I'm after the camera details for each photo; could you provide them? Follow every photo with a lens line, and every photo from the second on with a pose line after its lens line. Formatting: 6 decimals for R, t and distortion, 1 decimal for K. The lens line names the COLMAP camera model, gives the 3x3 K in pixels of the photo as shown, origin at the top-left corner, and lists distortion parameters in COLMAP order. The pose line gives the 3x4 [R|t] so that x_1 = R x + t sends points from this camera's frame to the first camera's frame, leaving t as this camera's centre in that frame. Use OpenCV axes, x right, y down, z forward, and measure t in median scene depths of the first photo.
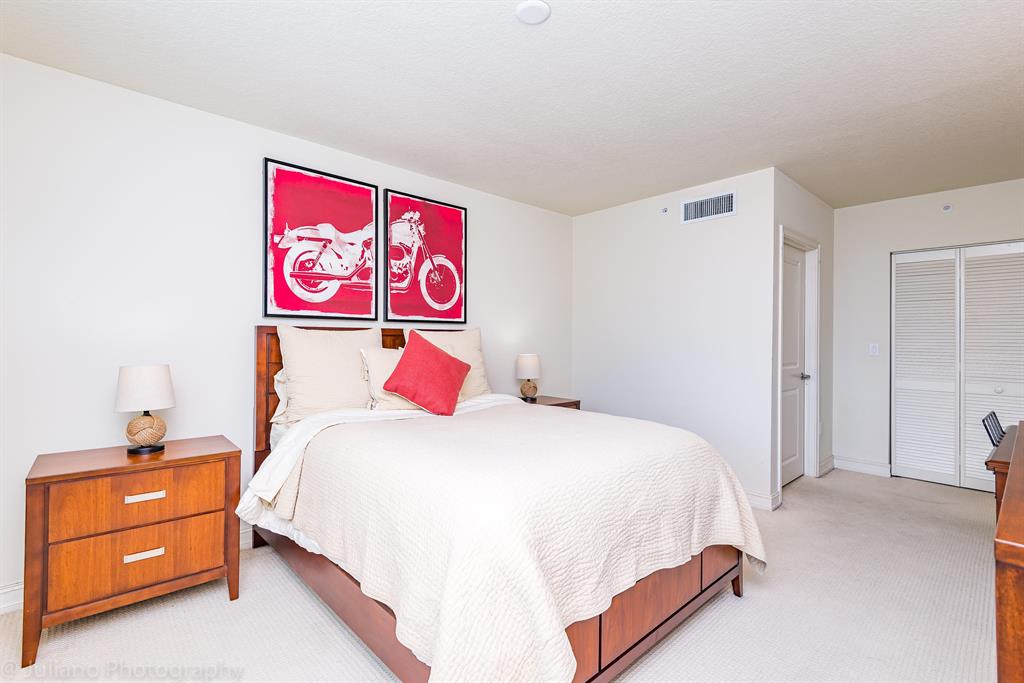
lens RADIAL K [[462.2, 0, 512.7], [0, 462.2, 341.7], [0, 0, 1]] dist [0.017517, -0.008889]
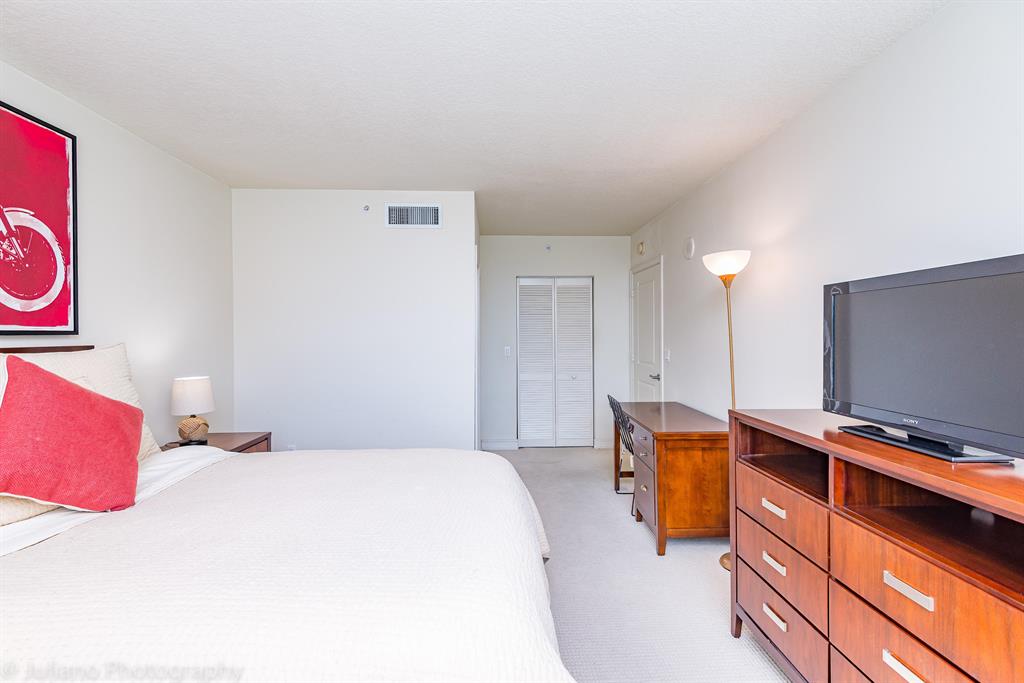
lens RADIAL K [[462.2, 0, 515.0], [0, 462.2, 334.6], [0, 0, 1]] dist [0.017517, -0.008889]
pose [[0.639609, -0.008271, 0.768656, -0.201993], [0.012005, 0.999928, 0.000770, -0.033276], [-0.768607, 0.008736, 0.639662, 0.204731]]
